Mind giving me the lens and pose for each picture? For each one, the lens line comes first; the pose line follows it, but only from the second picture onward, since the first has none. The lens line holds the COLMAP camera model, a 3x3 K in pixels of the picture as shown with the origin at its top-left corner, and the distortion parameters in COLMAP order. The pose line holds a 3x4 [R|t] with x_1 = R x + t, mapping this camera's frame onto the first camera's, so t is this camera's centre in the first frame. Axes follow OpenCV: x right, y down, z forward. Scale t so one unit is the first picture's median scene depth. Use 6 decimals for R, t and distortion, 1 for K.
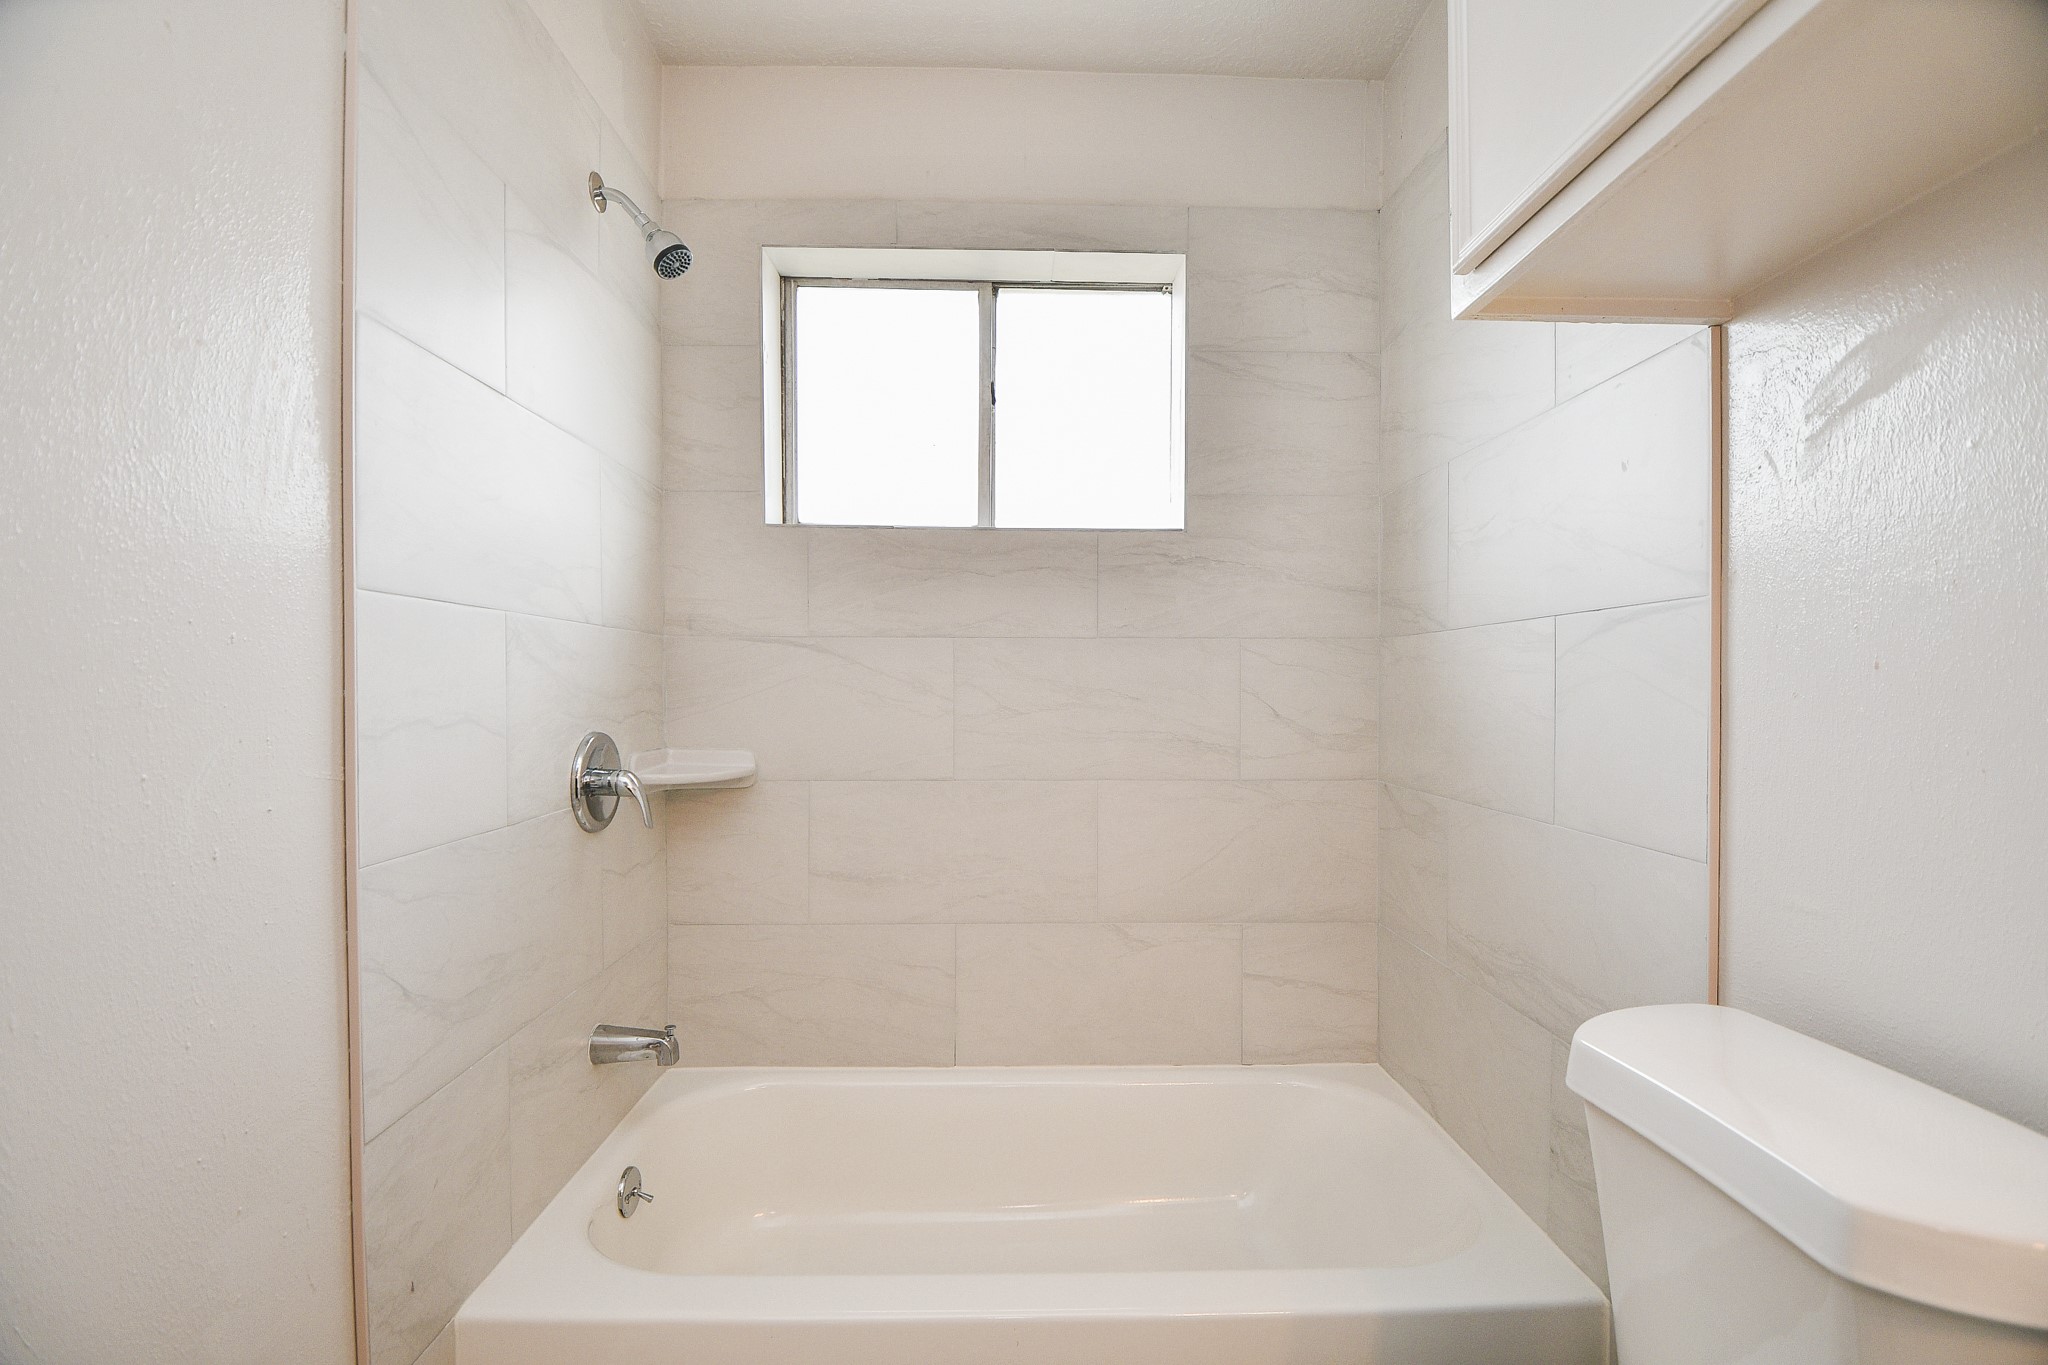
lens RADIAL K [[918.7, 0, 1025.0], [0, 918.7, 689.9], [0, 0, 1]] dist [-0.002166, -0.011227]
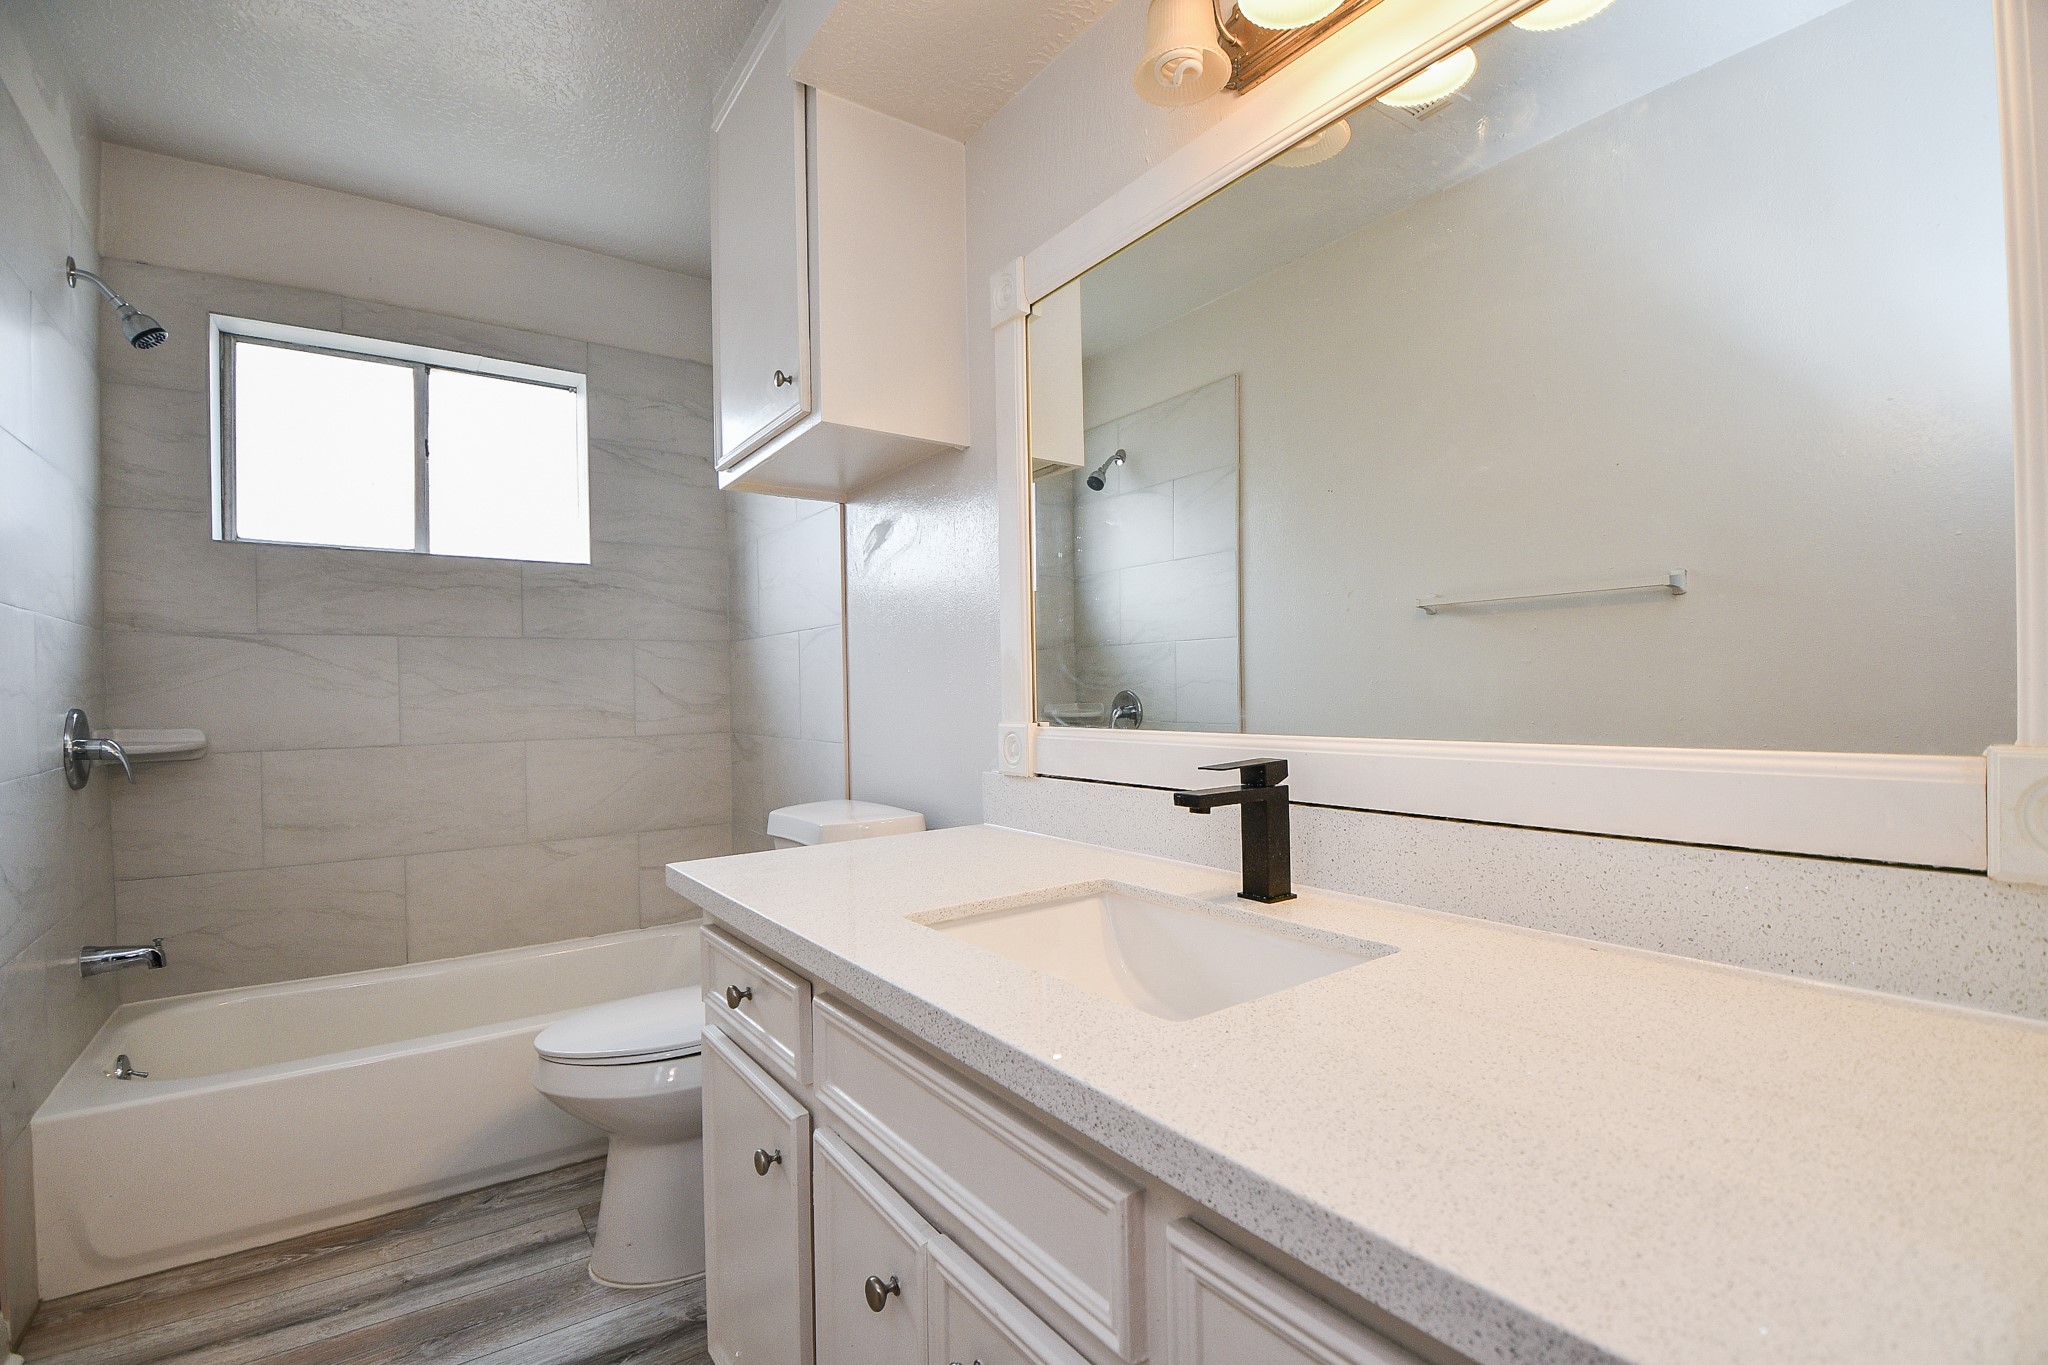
lens RADIAL K [[918.7, 0, 1036.6], [0, 918.7, 695.6], [0, 0, 1]] dist [-0.002166, -0.011227]
pose [[0.819508, -0.020042, 0.572717, -0.082180], [0.019206, 0.999787, 0.007506, 0.035321], [-0.572745, 0.004848, 0.819719, -0.591357]]
